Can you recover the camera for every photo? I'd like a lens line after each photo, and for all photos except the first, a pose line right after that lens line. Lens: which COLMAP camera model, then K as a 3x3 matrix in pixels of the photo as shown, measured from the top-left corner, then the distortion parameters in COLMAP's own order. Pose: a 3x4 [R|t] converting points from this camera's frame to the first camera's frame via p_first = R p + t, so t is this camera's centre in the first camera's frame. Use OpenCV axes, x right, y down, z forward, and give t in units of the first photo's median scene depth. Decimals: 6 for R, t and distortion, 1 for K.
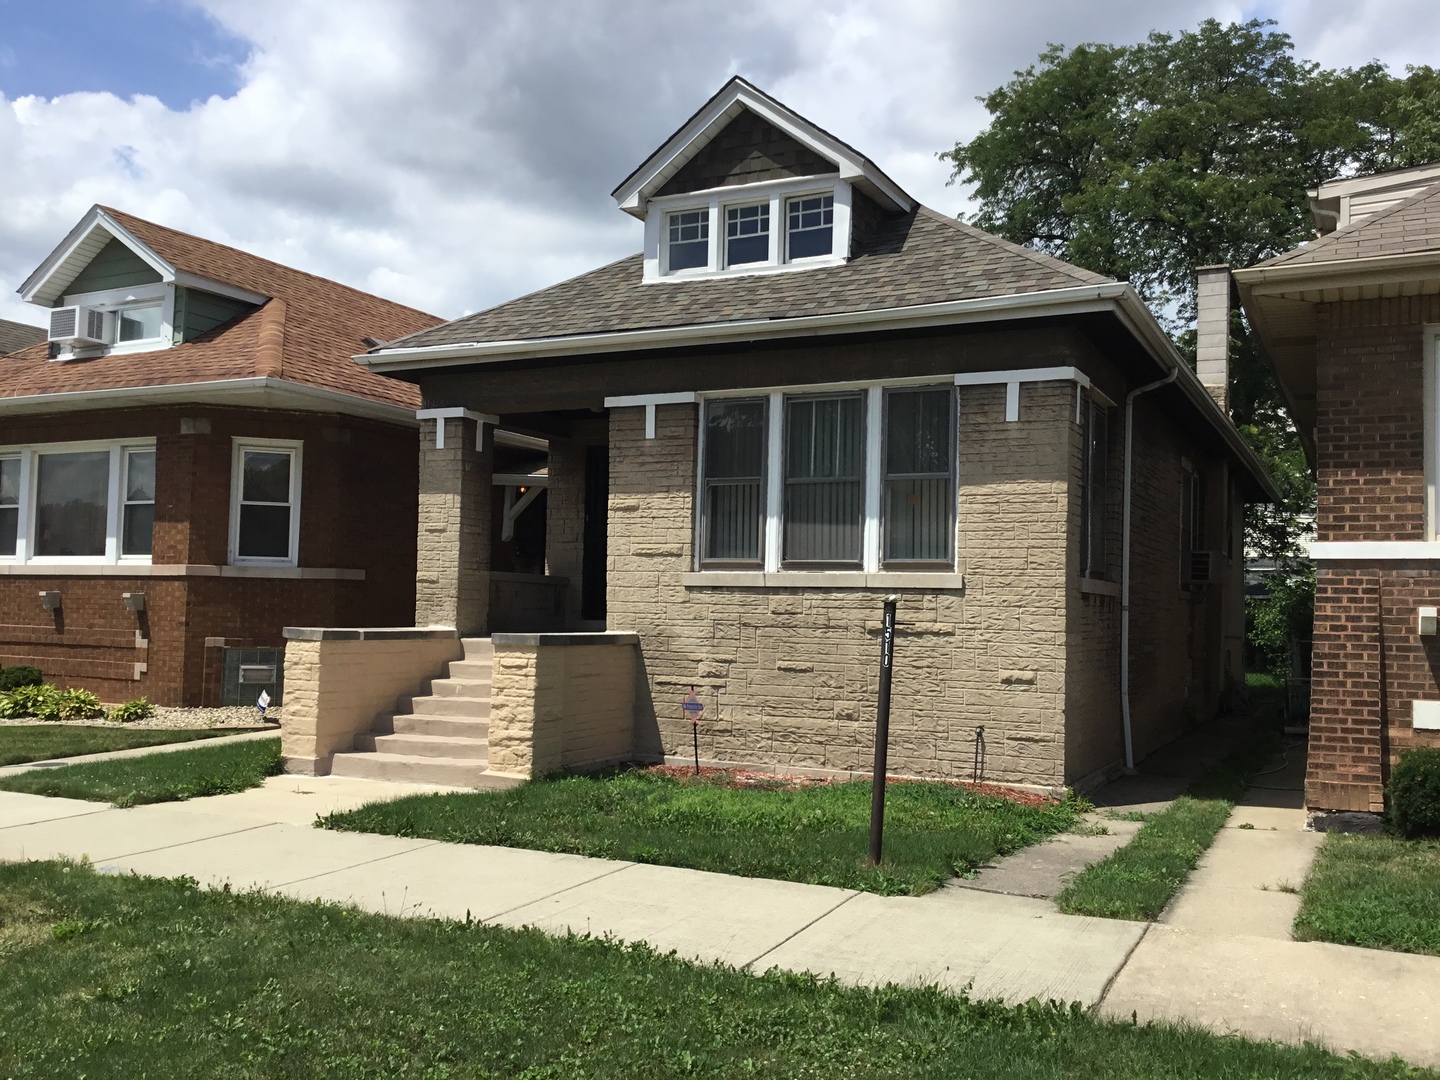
lens RADIAL K [[1270.3, 0, 720.0], [0, 1270.3, 540.0], [0, 0, 1]] dist [0.112230, -0.195171]
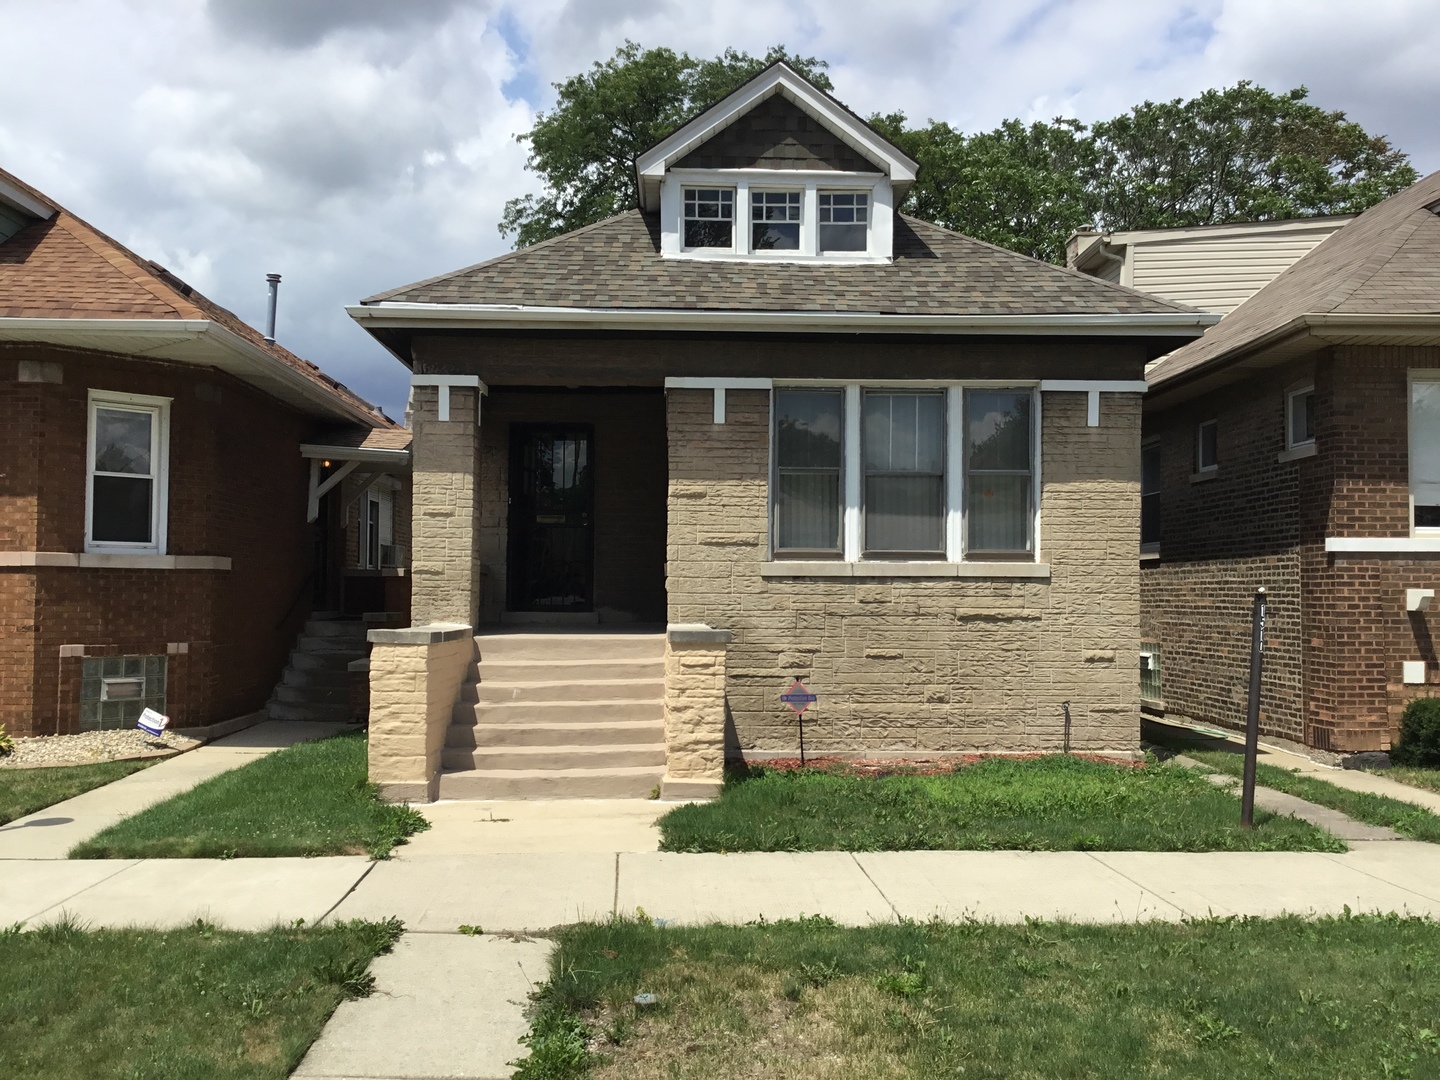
lens RADIAL K [[1270.3, 0, 720.0], [0, 1270.3, 540.0], [0, 0, 1]] dist [0.112230, -0.195171]
pose [[0.878901, 0.003559, 0.476990, -0.546222], [-0.012530, 0.999799, 0.015627, -0.006861], [-0.476839, -0.019711, 0.878770, 0.160177]]
